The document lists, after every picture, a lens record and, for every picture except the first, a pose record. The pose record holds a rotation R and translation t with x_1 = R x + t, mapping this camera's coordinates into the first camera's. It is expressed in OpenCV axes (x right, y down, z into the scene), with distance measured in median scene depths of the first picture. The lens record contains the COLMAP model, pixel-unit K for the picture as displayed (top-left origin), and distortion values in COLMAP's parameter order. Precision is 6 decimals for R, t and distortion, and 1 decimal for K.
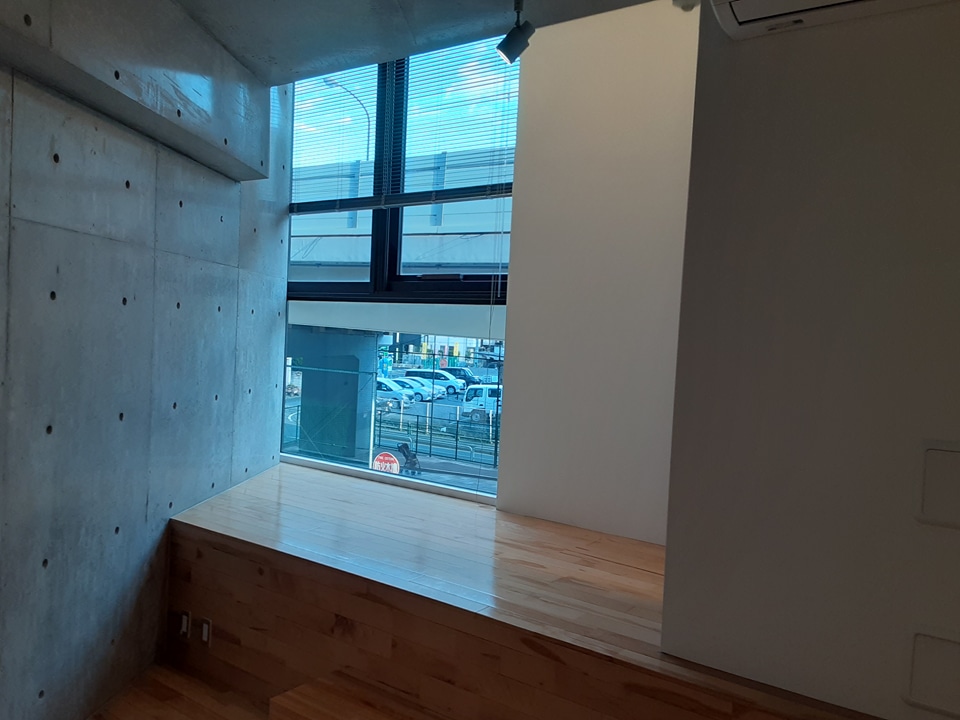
lens RADIAL K [[771.2, 0, 484.2], [0, 771.2, 366.0], [0, 0, 1]] dist [0.130509, -0.152577]
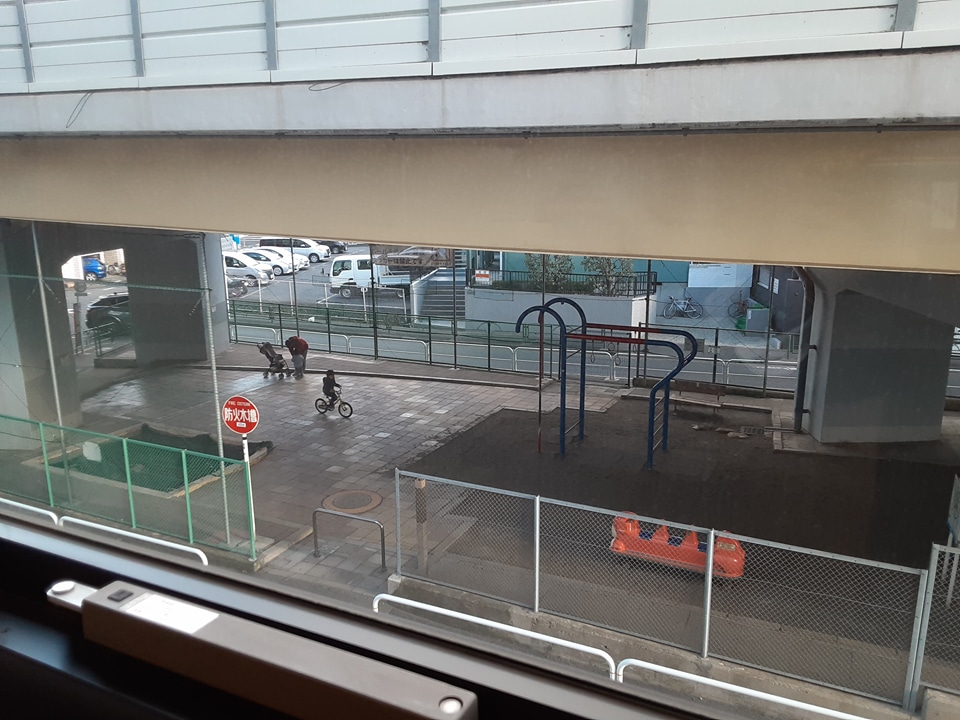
lens RADIAL K [[771.2, 0, 484.2], [0, 771.2, 366.0], [0, 0, 1]] dist [0.130509, -0.152577]
pose [[0.982797, -0.096510, 0.157469, -0.011861], [0.064583, 0.978366, 0.196545, -0.056136], [-0.173031, -0.182993, 0.967767, 0.283205]]
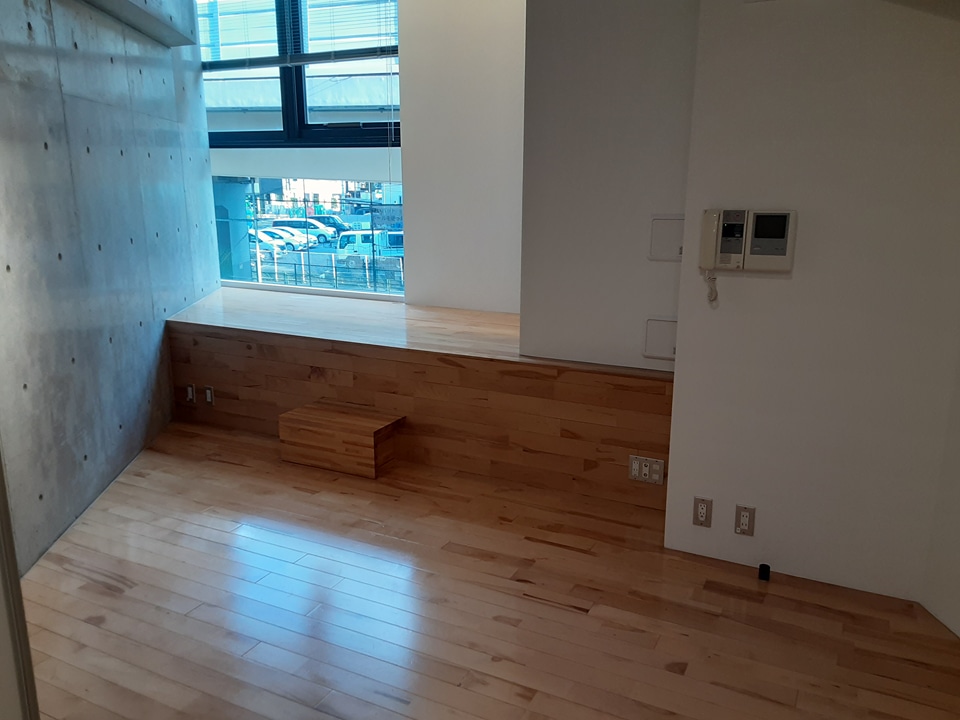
lens RADIAL K [[752.9, 0, 482.7], [0, 752.9, 374.0], [0, 0, 1]] dist [0.126368, -0.131342]
pose [[0.984389, -0.086475, 0.153297, -0.019426], [0.052235, 0.975276, 0.214730, 0.007848], [-0.168076, -0.203370, 0.964568, -0.102224]]
